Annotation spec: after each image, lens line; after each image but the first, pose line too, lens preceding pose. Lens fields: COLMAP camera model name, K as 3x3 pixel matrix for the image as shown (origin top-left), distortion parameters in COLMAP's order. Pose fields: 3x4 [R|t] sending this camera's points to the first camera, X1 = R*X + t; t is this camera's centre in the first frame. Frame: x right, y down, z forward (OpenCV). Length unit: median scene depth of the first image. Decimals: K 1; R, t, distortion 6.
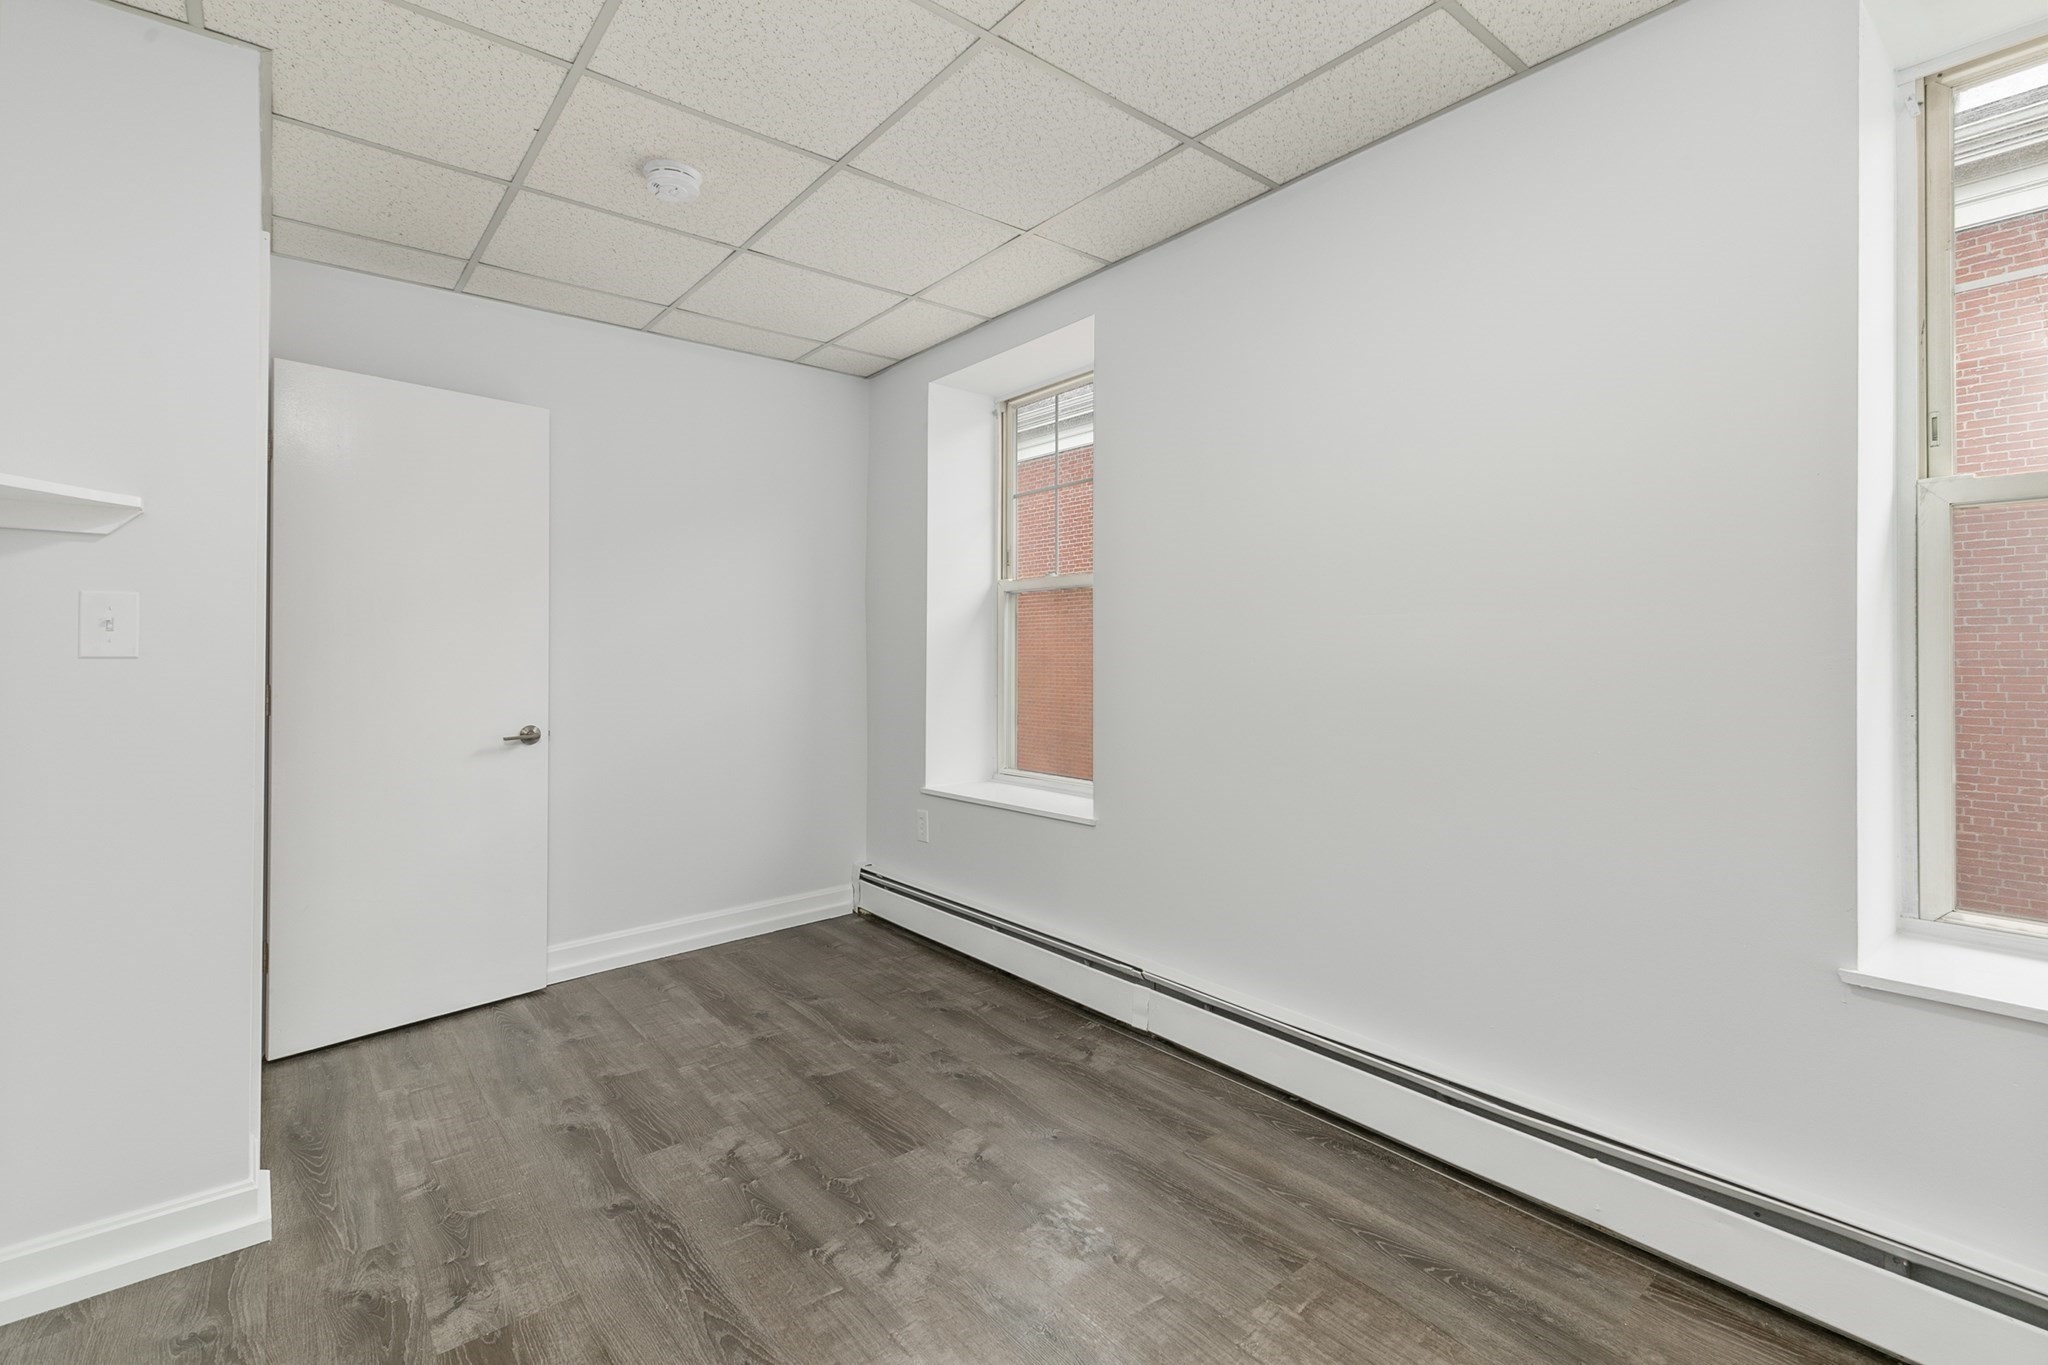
lens RADIAL K [[936.6, 0, 1012.9], [0, 936.6, 668.4], [0, 0, 1]] dist [0.001113, -0.001278]
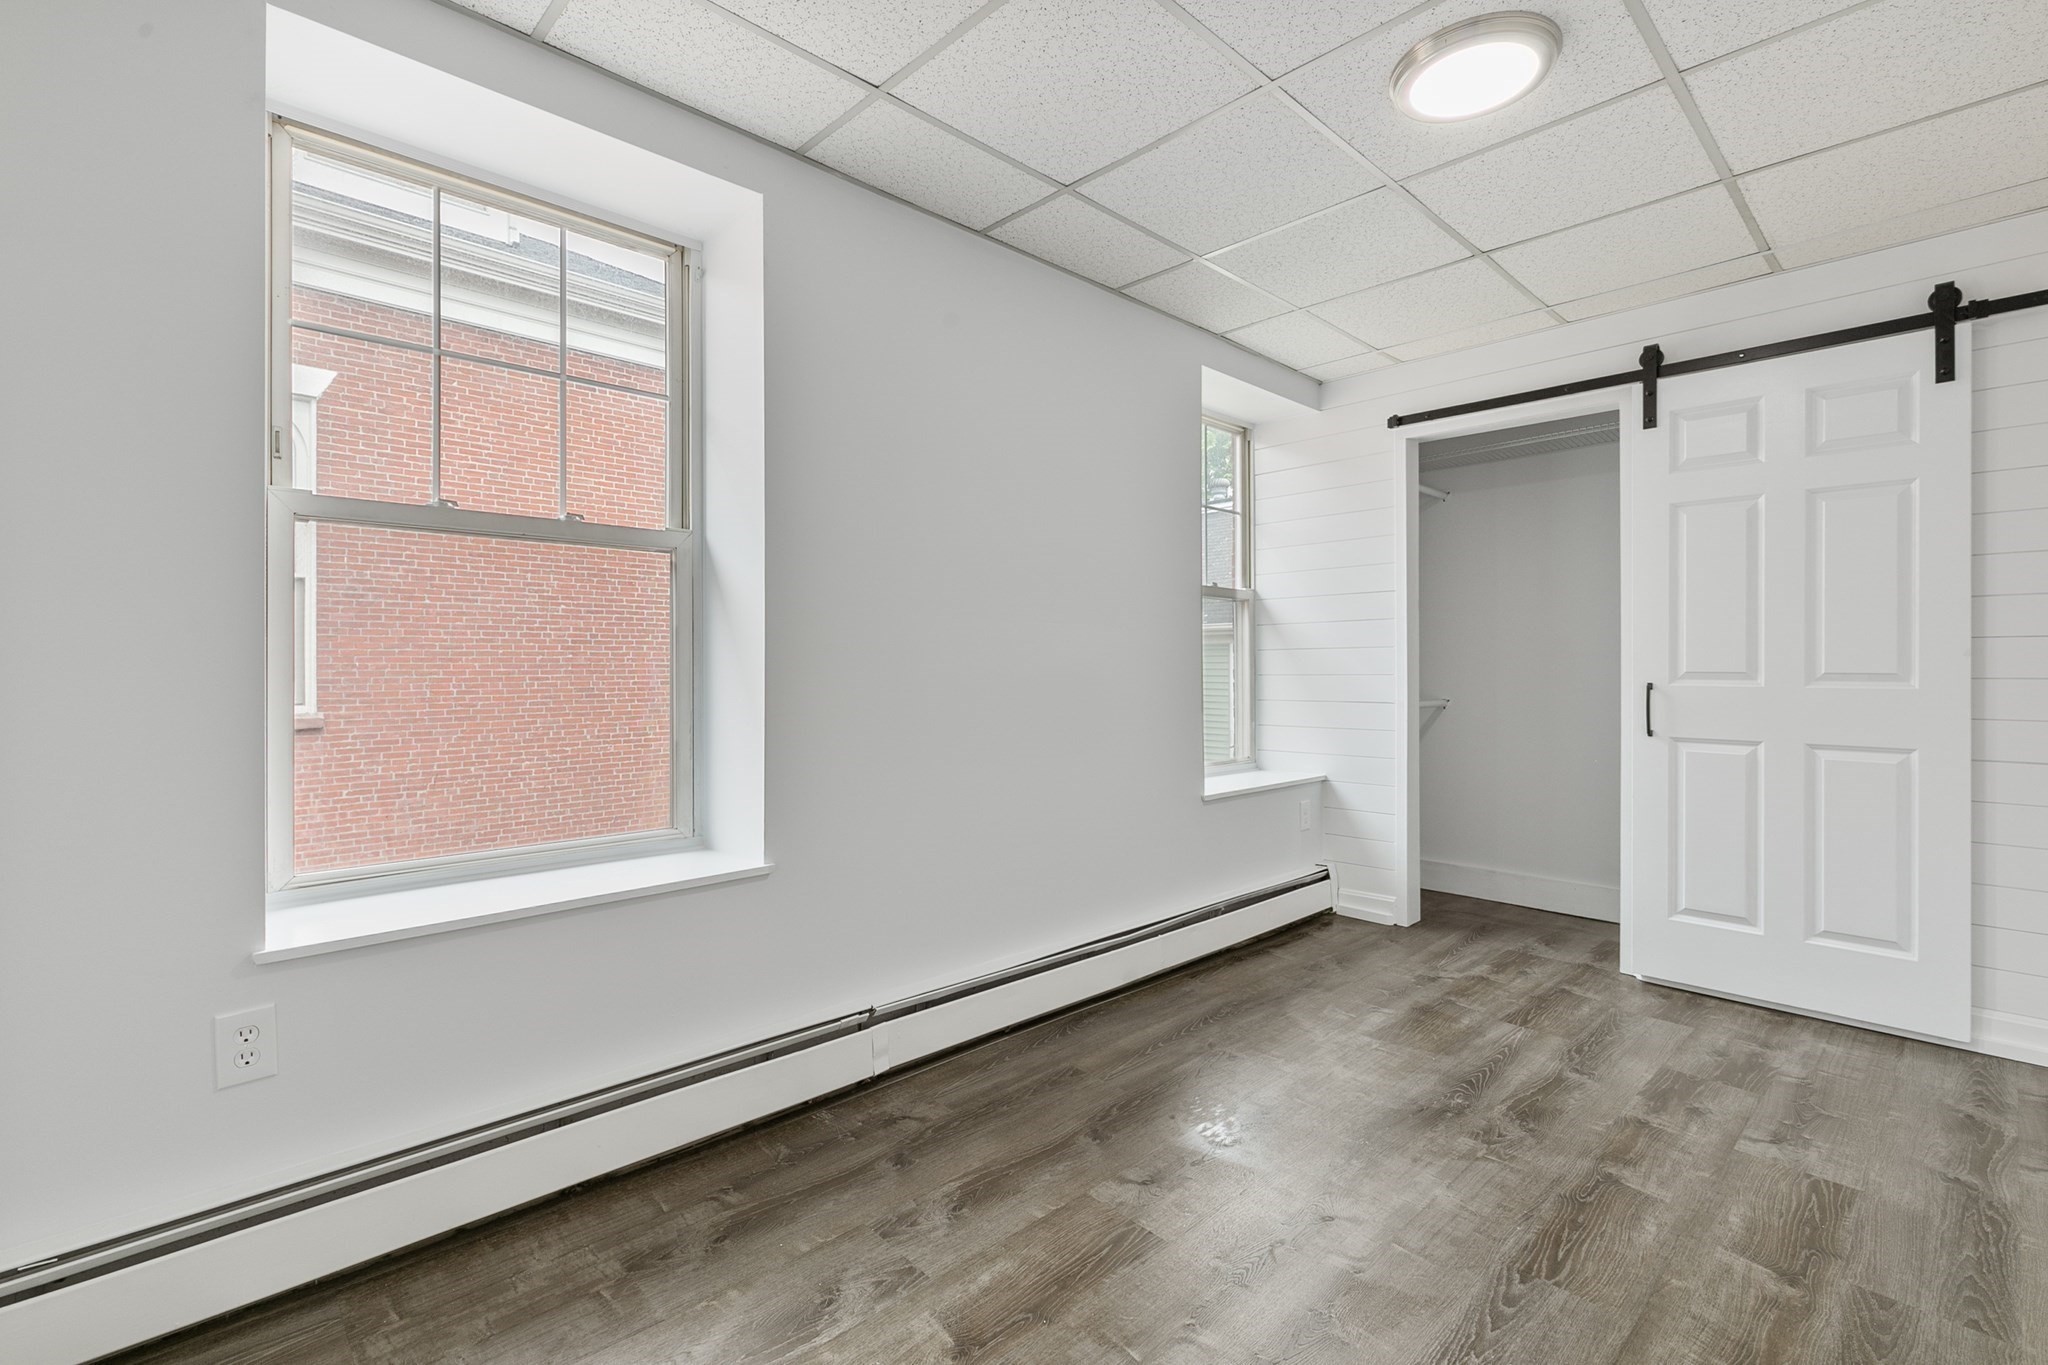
lens RADIAL K [[936.6, 0, 1011.7], [0, 936.6, 672.0], [0, 0, 1]] dist [0.001113, -0.001278]
pose [[-0.093198, -0.015340, 0.995529, -0.767141], [0.002590, 0.999874, 0.015649, -0.009419], [-0.995644, 0.004036, -0.093146, 0.972537]]
